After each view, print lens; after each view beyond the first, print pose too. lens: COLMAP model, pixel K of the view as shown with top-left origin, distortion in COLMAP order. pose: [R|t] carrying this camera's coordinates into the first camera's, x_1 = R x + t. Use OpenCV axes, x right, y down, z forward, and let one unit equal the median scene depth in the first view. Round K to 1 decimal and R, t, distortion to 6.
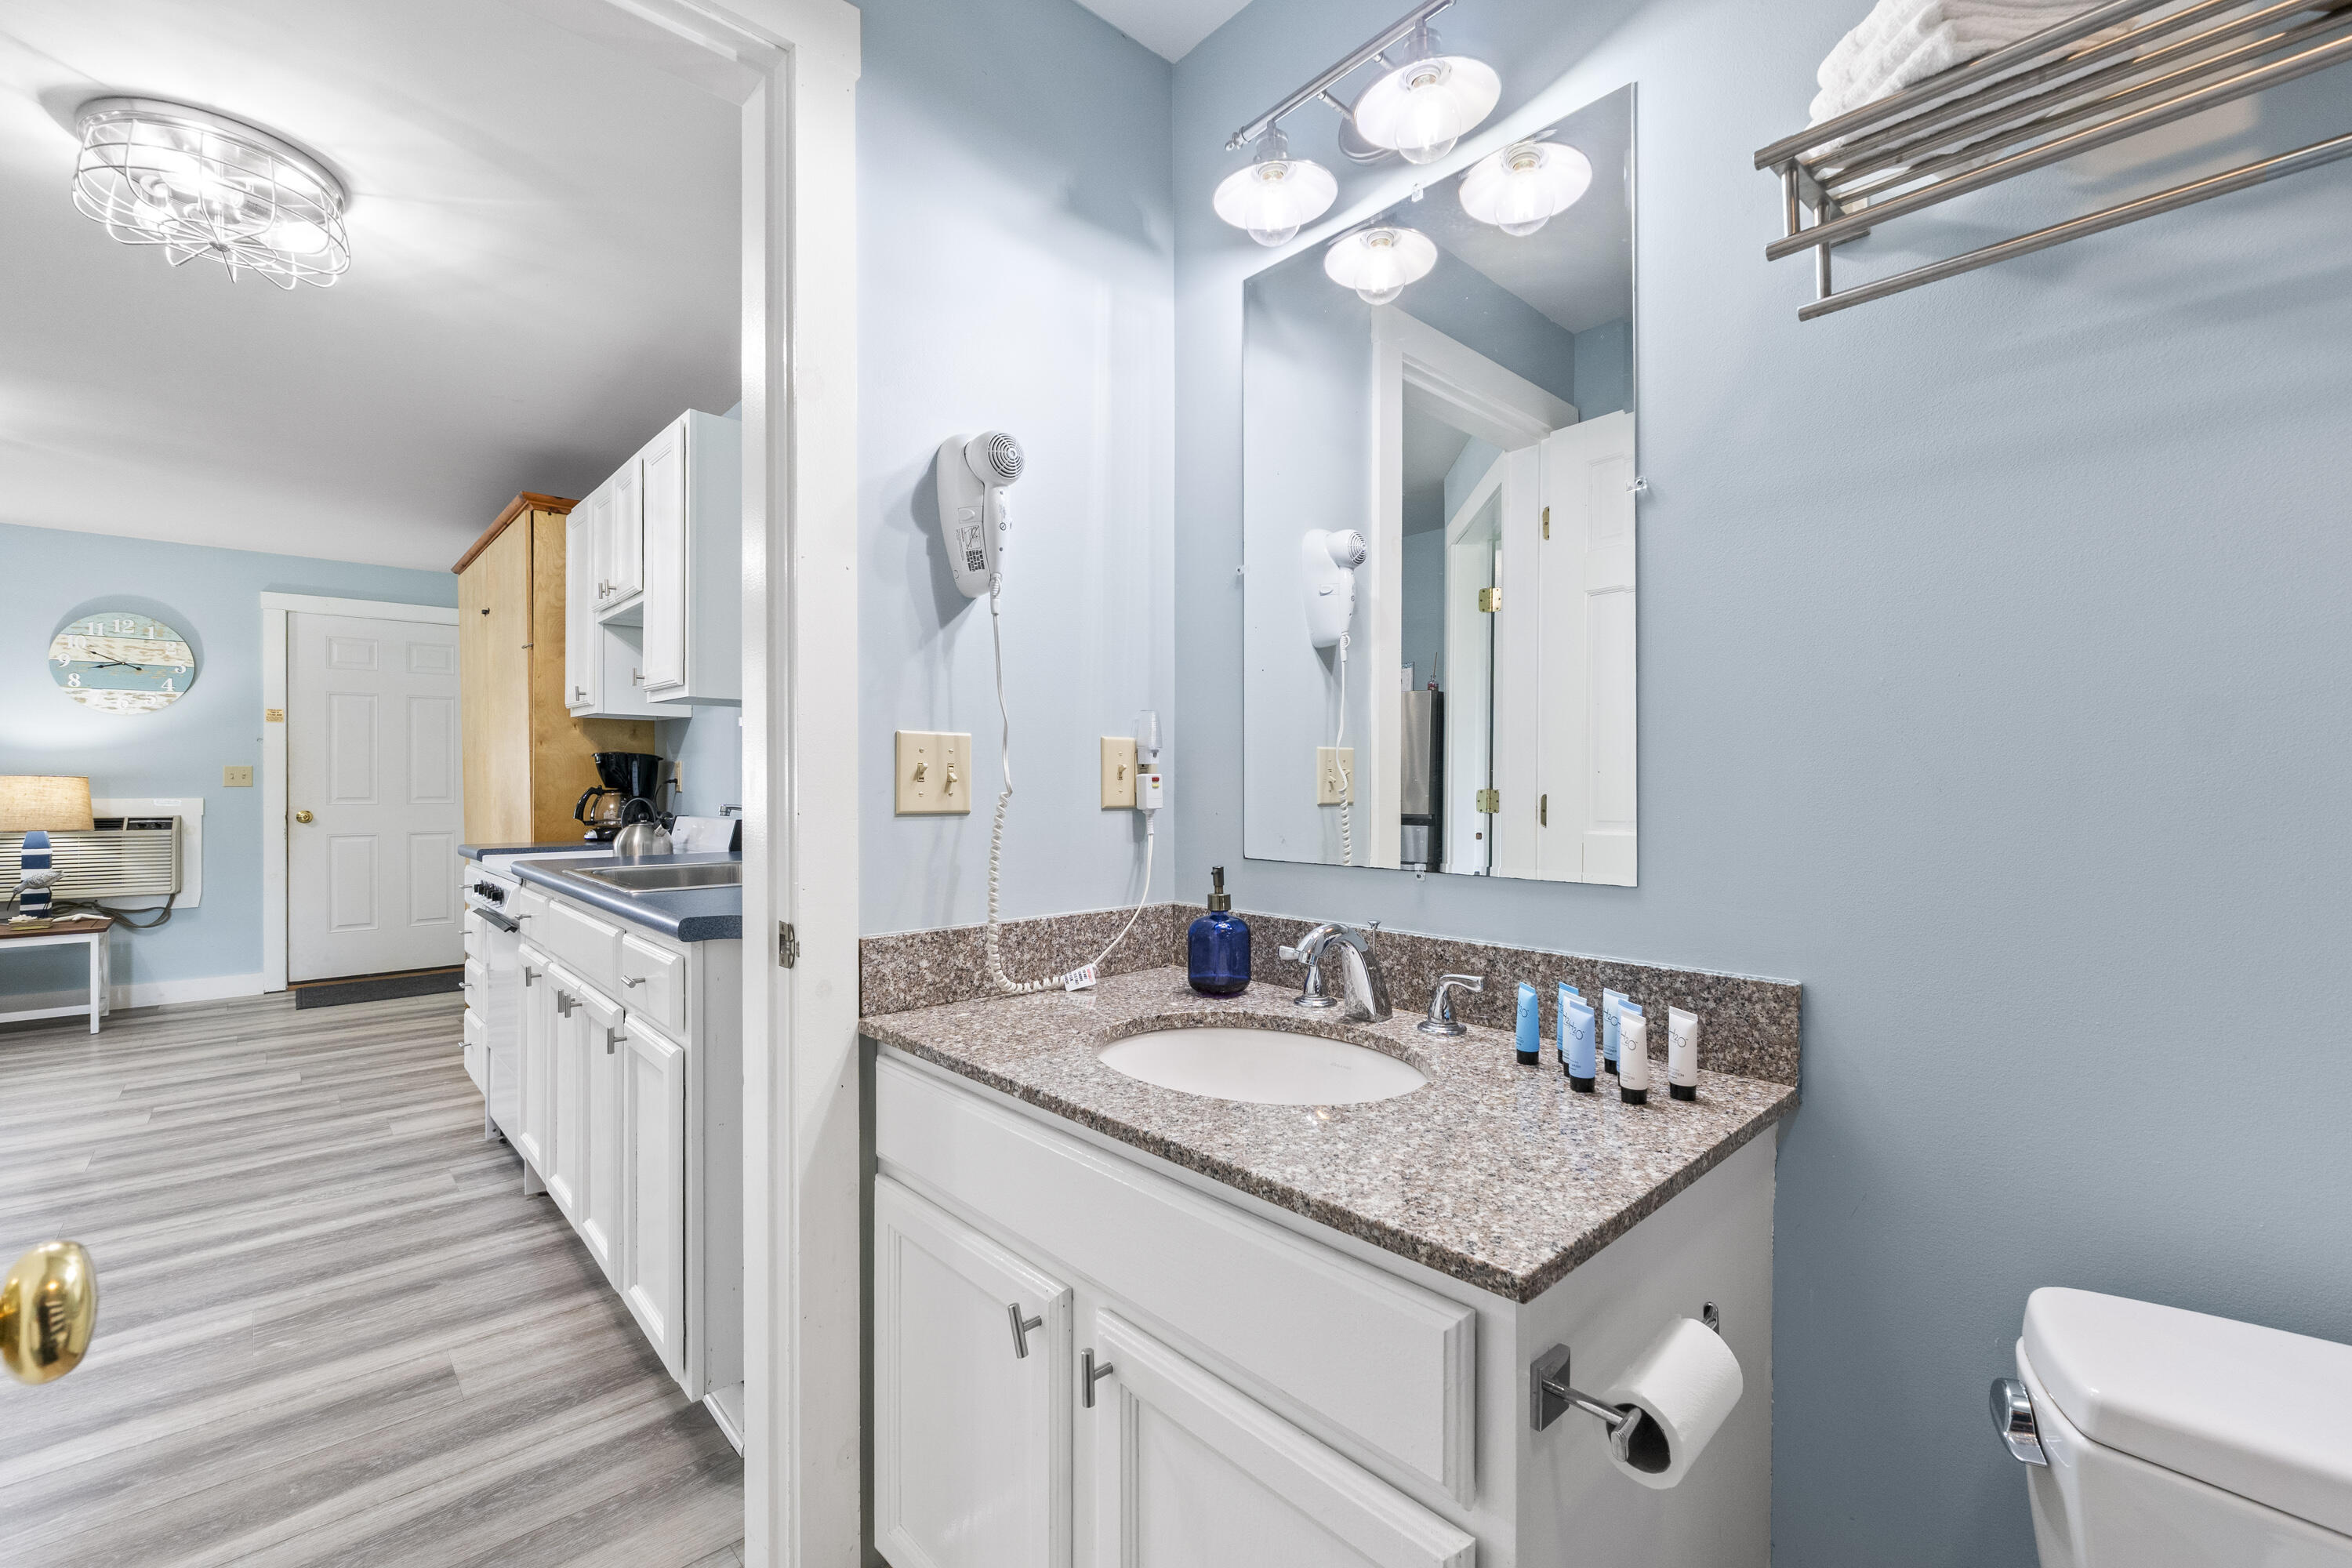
lens RADIAL K [[992.9, 0, 1172.1], [0, 992.9, 778.9], [0, 0, 1]] dist [-0.006544, -0.000378]
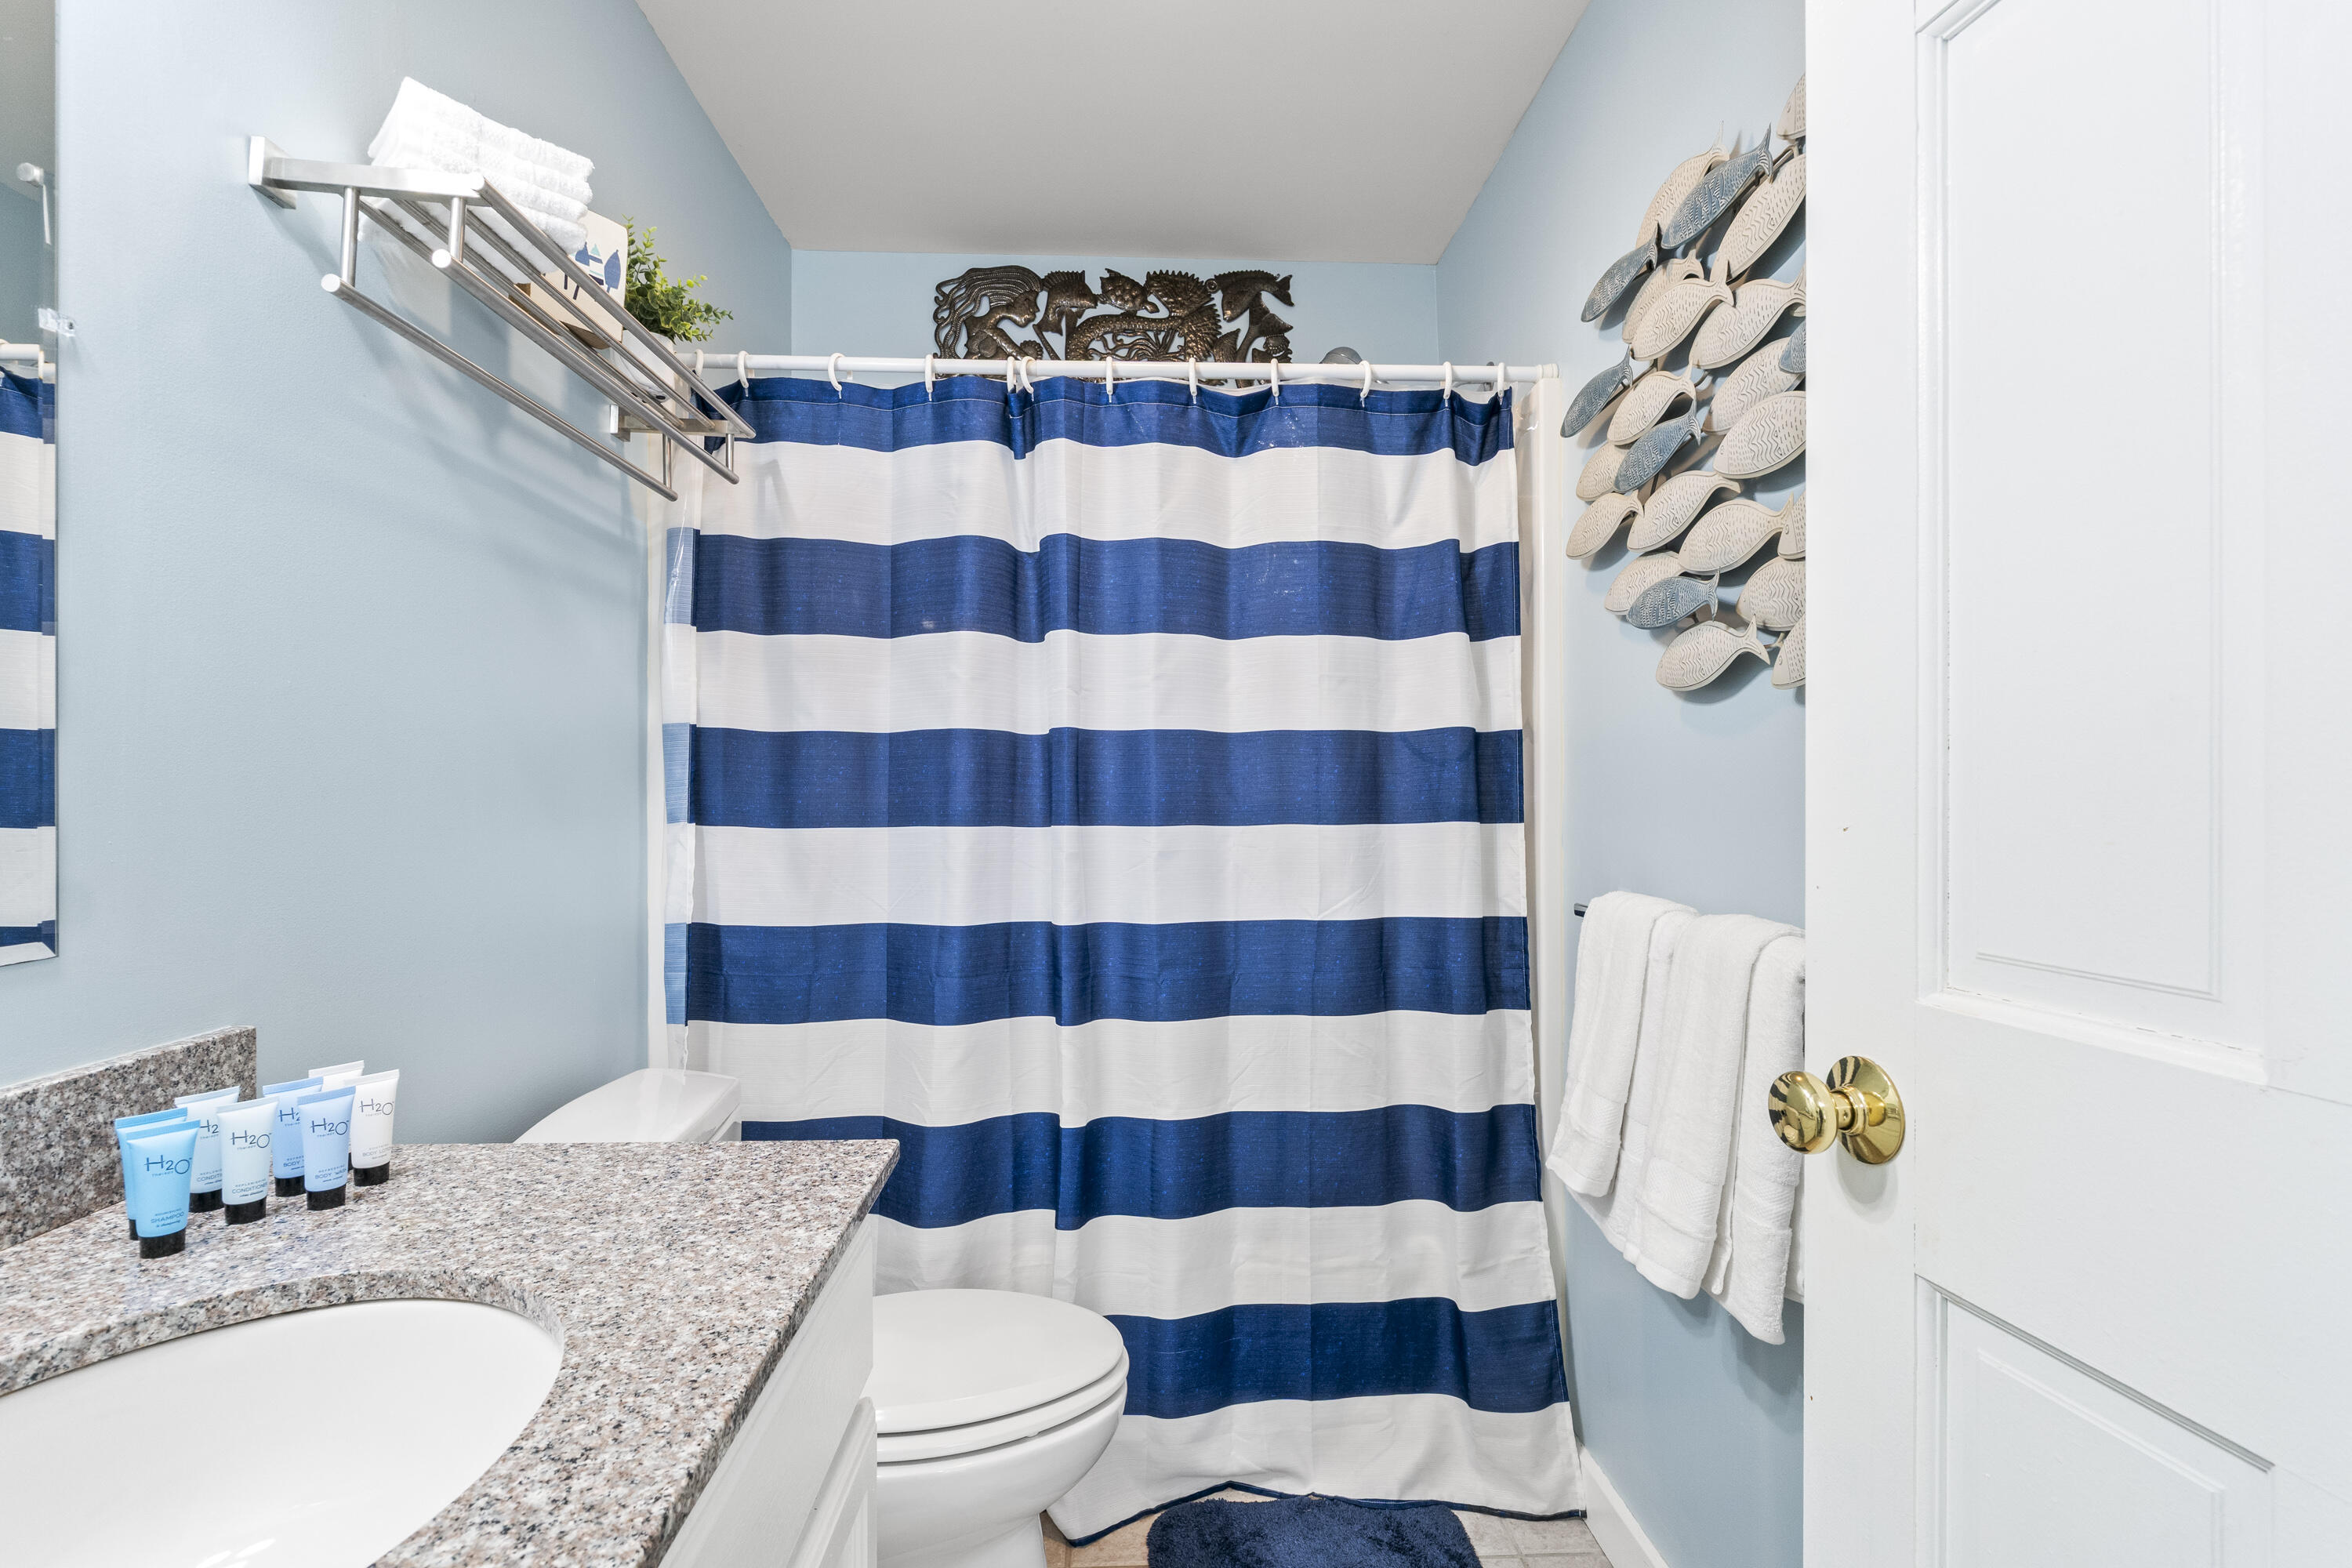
lens RADIAL K [[1156.5, 0, 1177.1], [0, 1156.5, 792.7], [0, 0, 1]] dist [0.001808, 0.000126]
pose [[-0.764605, 0.000292, 0.644499, -0.209565], [0.002985, 0.999991, 0.003088, 0.001959], [-0.644493, 0.004285, -0.764599, 0.419715]]
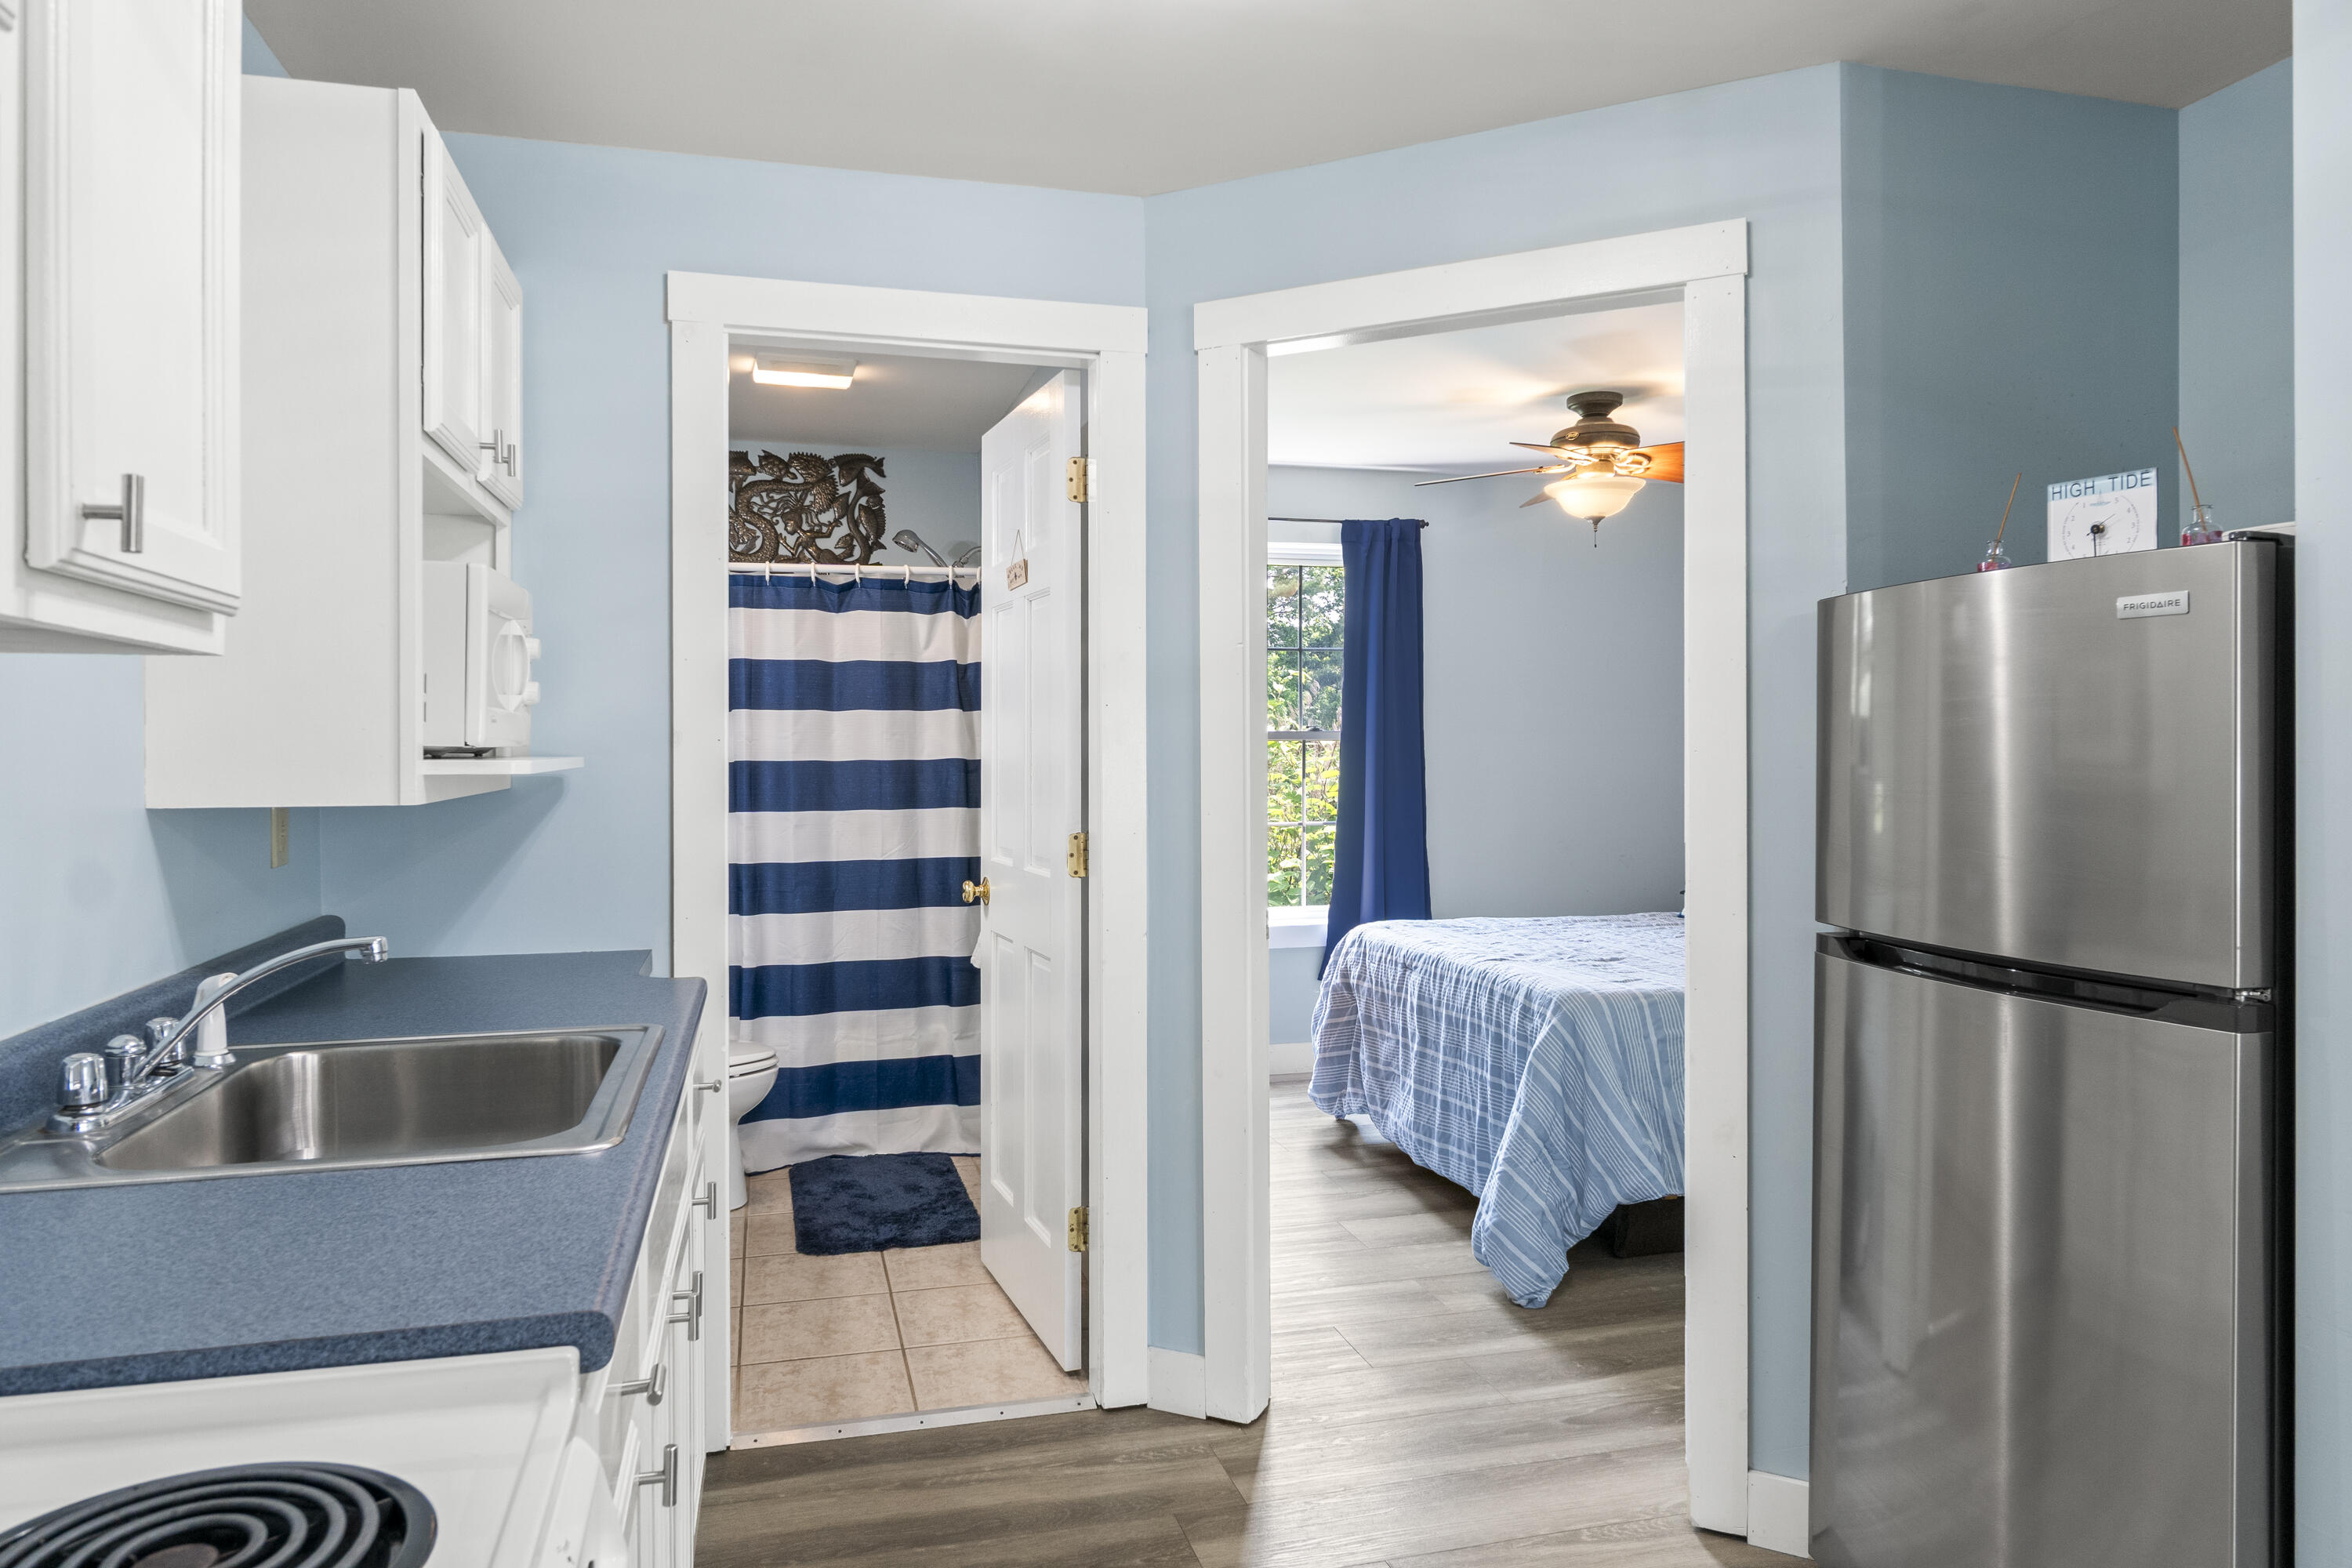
lens RADIAL K [[1567.4, 0, 1177.3], [0, 1567.4, 761.6], [0, 0, 1]] dist [-0.001374, -0.000091]
pose [[-0.882717, -0.000704, 0.469904, -0.550369], [0.003041, 0.999969, 0.007211, -0.018504], [-0.469894, 0.007794, -0.882688, 0.795859]]
